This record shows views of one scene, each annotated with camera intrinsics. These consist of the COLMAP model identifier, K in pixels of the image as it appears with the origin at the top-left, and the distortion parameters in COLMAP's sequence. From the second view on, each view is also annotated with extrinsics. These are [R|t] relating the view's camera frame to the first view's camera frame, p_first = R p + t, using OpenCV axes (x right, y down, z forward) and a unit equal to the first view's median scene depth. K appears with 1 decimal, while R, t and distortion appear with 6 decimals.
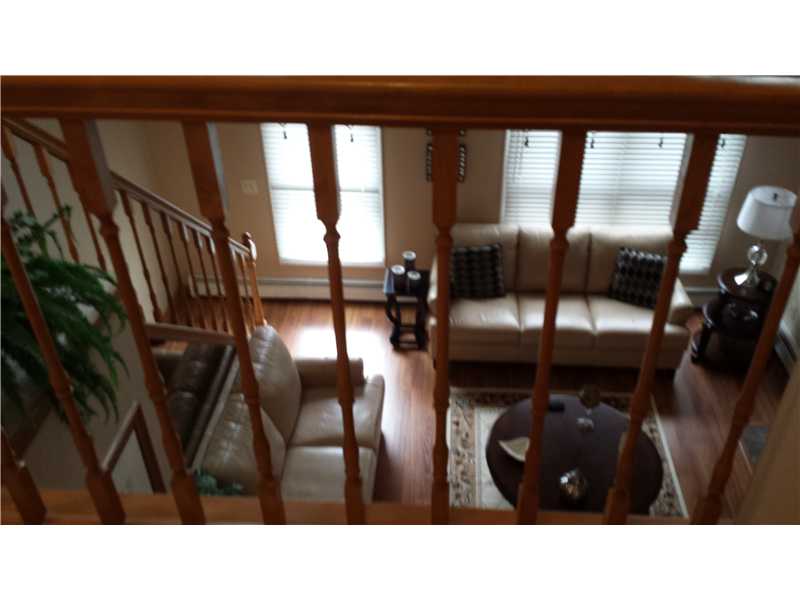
lens RADIAL K [[725.3, 0, 402.0], [0, 725.3, 307.5], [0, 0, 1]] dist [0.107240, -0.277022]
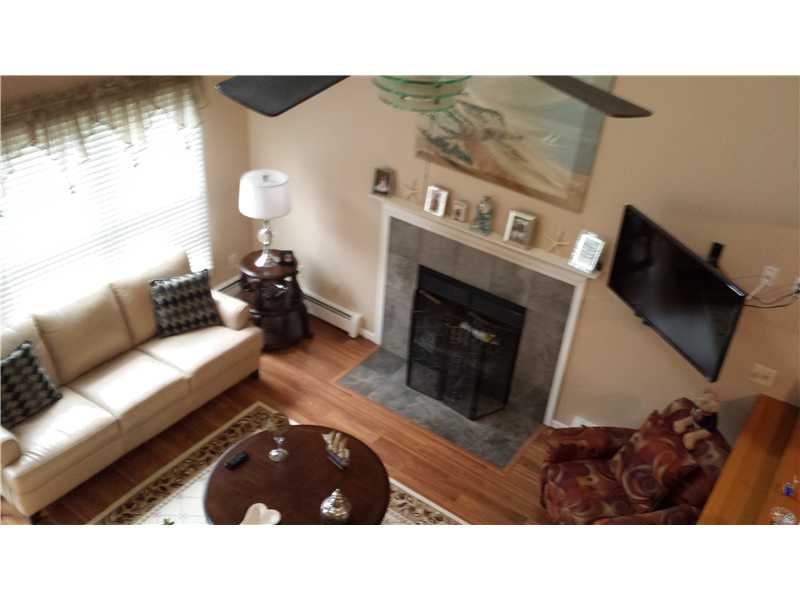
lens RADIAL K [[725.3, 0, 402.0], [0, 725.3, 307.5], [0, 0, 1]] dist [0.107240, -0.277022]
pose [[0.517767, -0.428345, 0.740566, -0.225199], [0.444472, 0.874321, 0.194956, -0.093759], [-0.731001, 0.228220, 0.643081, 0.192641]]
